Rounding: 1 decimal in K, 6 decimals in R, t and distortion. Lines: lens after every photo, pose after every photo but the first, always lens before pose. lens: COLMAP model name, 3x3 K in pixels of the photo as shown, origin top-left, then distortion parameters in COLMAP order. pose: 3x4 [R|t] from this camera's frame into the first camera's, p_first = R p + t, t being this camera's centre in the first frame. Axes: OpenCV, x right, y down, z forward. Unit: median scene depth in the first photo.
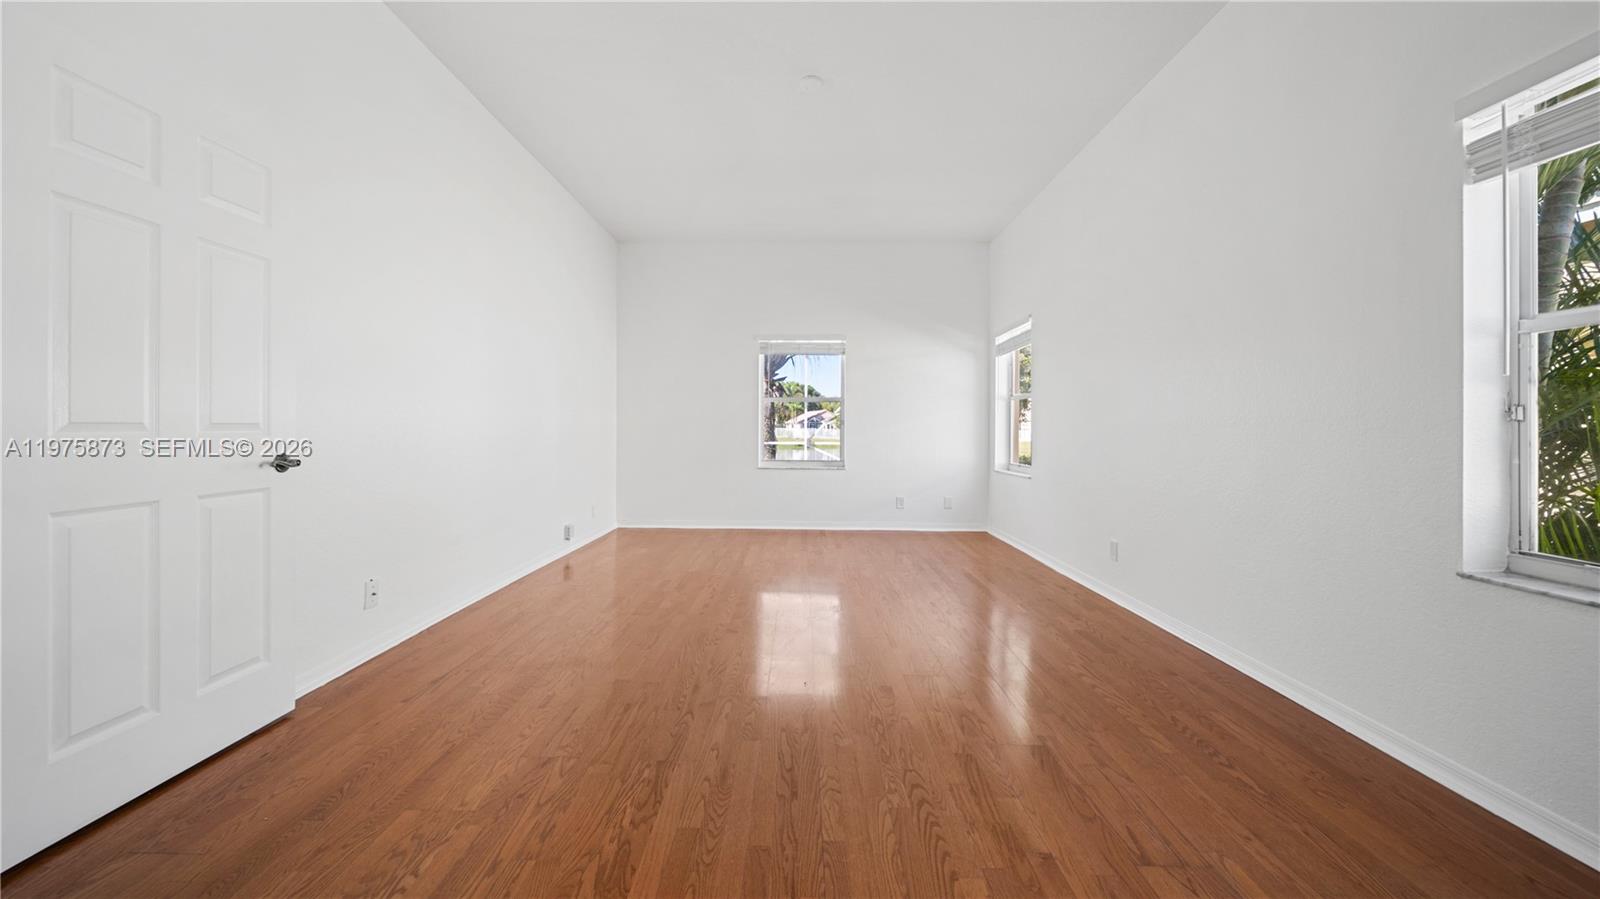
lens RADIAL K [[564.3, 0, 789.3], [0, 564.3, 439.1], [0, 0, 1]] dist [-0.005601, 0.000063]
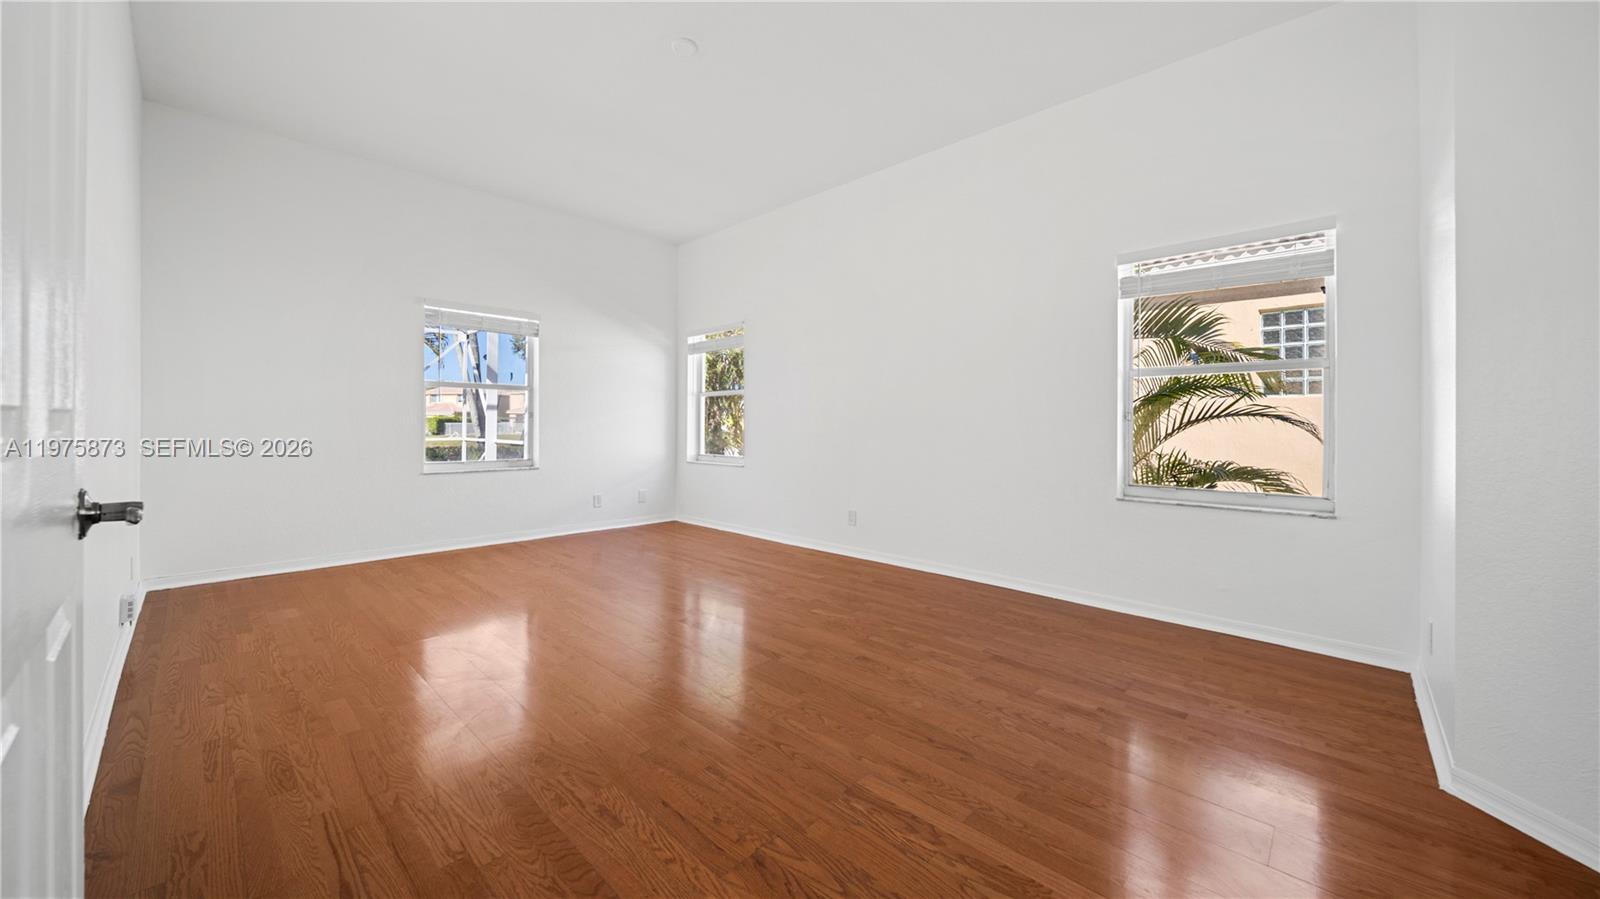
lens RADIAL K [[564.3, 0, 789.5], [0, 564.3, 433.4], [0, 0, 1]] dist [-0.005601, 0.000063]
pose [[0.692483, -0.010216, 0.721362, -1.006361], [0.008932, 0.999945, 0.005587, -0.008170], [-0.721379, 0.002574, 0.692536, 0.470961]]
